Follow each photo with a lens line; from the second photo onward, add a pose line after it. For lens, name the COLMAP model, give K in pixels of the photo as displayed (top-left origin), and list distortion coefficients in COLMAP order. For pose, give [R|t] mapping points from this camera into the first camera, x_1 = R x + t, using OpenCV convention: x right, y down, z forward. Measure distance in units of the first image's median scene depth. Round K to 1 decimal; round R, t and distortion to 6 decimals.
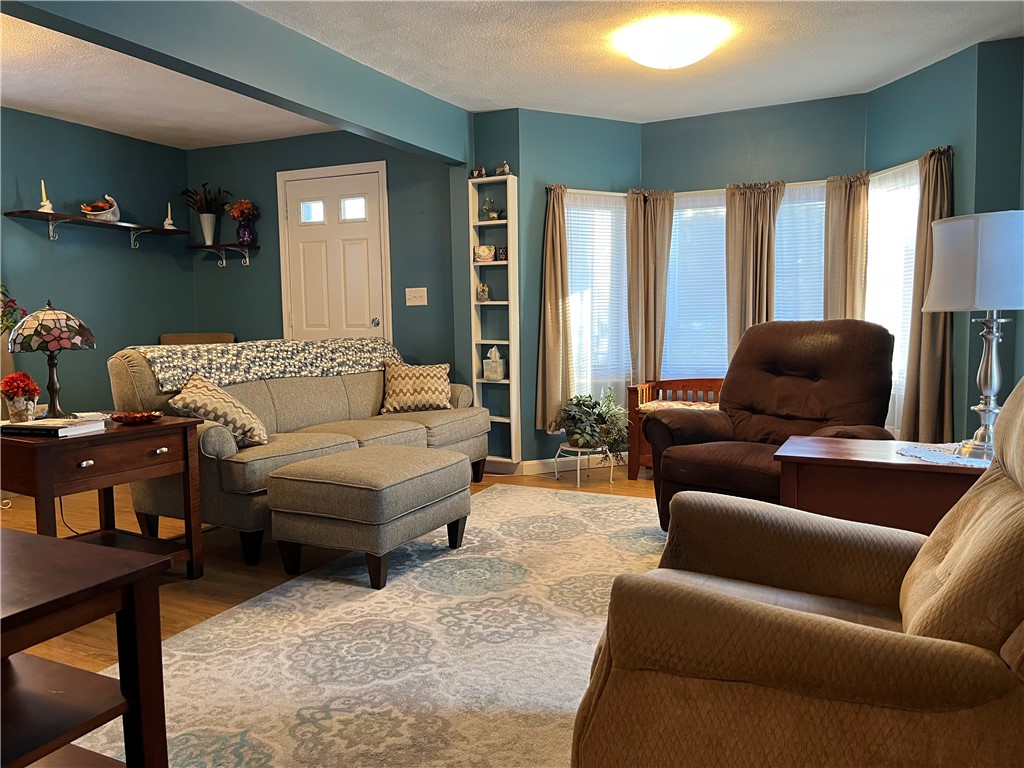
lens RADIAL K [[782.0, 0, 511.0], [0, 782.0, 386.2], [0, 0, 1]] dist [0.037971, -0.026978]
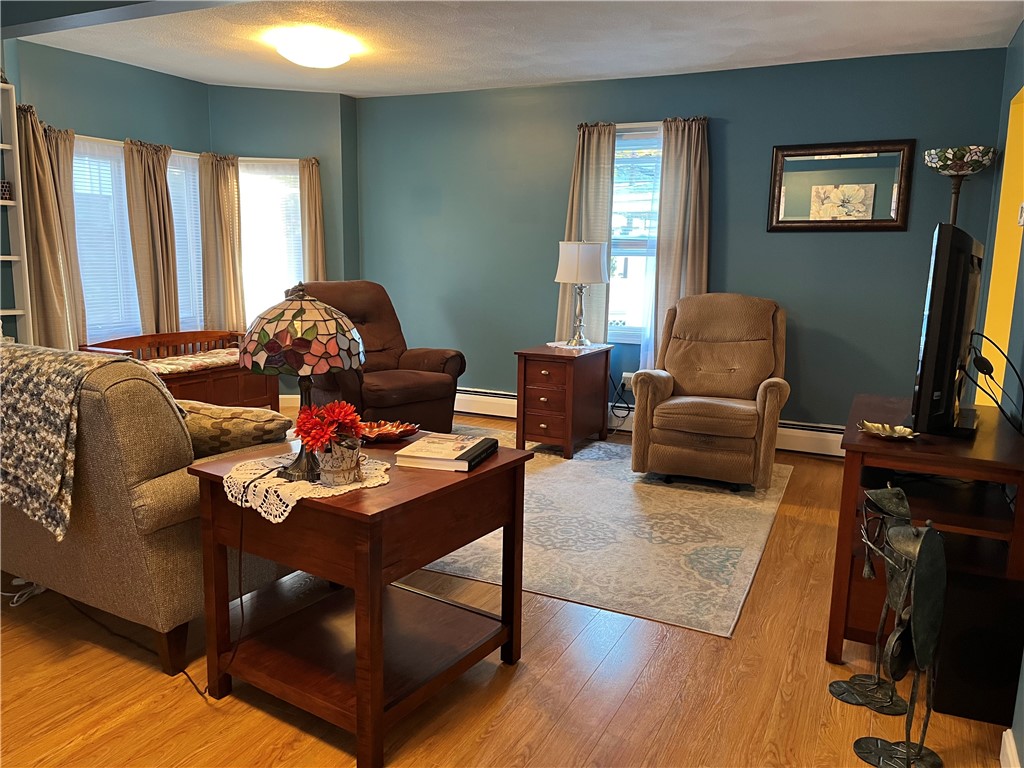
lens RADIAL K [[782.0, 0, 510.5], [0, 782.0, 386.2], [0, 0, 1]] dist [0.037971, -0.026978]
pose [[0.004645, -0.154005, 0.988059, -1.718296], [0.070523, 0.985660, 0.153299, -0.157490], [-0.997499, 0.068969, 0.015439, 1.199384]]
